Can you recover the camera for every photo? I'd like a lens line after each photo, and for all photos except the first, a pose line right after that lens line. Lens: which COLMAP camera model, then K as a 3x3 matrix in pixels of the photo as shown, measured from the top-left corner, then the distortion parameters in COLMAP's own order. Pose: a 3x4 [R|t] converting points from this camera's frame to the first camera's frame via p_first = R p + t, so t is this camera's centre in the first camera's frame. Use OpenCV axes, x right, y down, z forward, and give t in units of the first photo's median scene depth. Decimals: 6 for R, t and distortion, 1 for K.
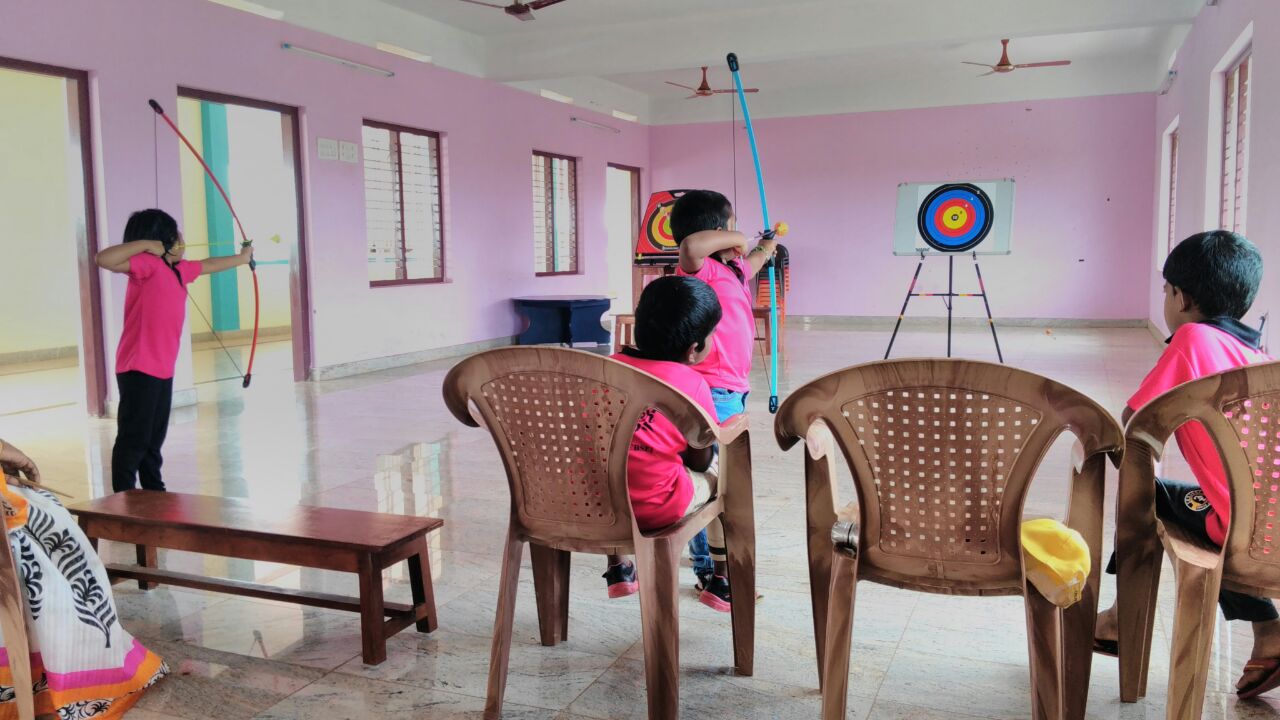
lens RADIAL K [[991.4, 0, 642.9], [0, 991.4, 356.1], [0, 0, 1]] dist [0.054310, -0.009570]
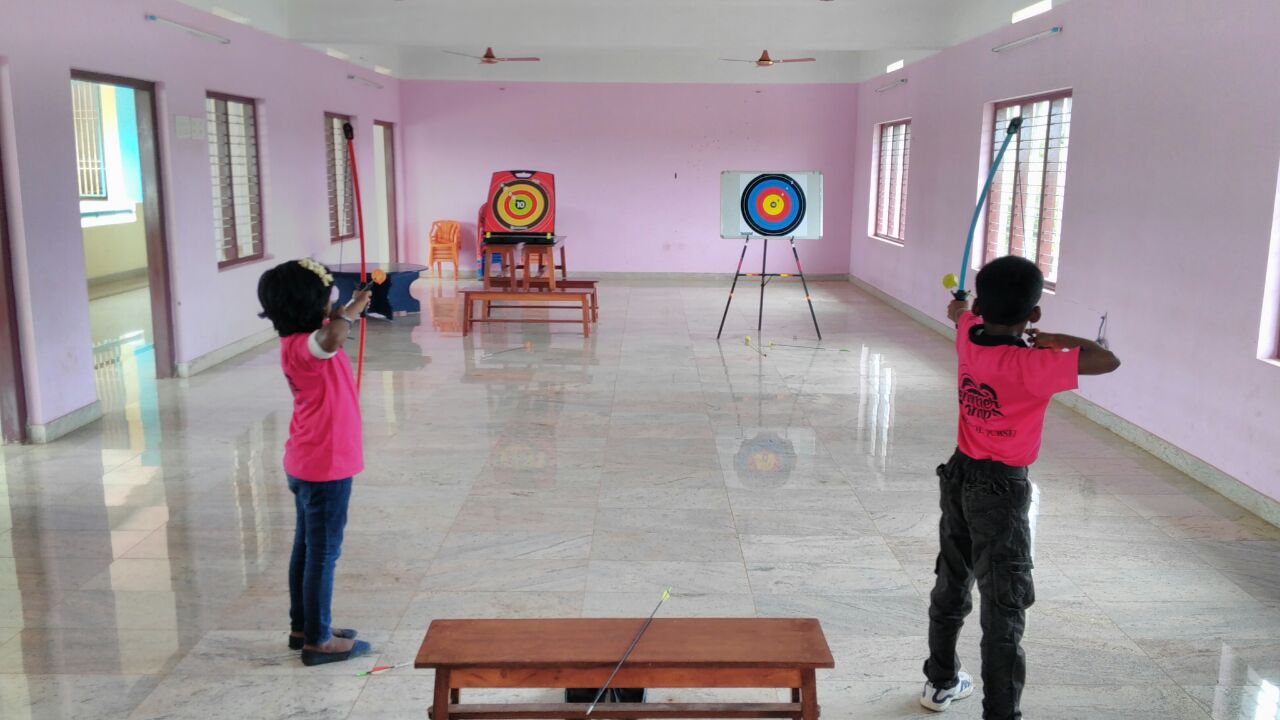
lens RADIAL K [[991.4, 0, 642.3], [0, 991.4, 354.6], [0, 0, 1]] dist [0.054310, -0.009570]
pose [[0.925751, -0.050061, 0.374805, -0.249317], [0.021325, 0.996532, 0.080429, -0.056062], [-0.377532, -0.066465, 0.923608, -0.031499]]
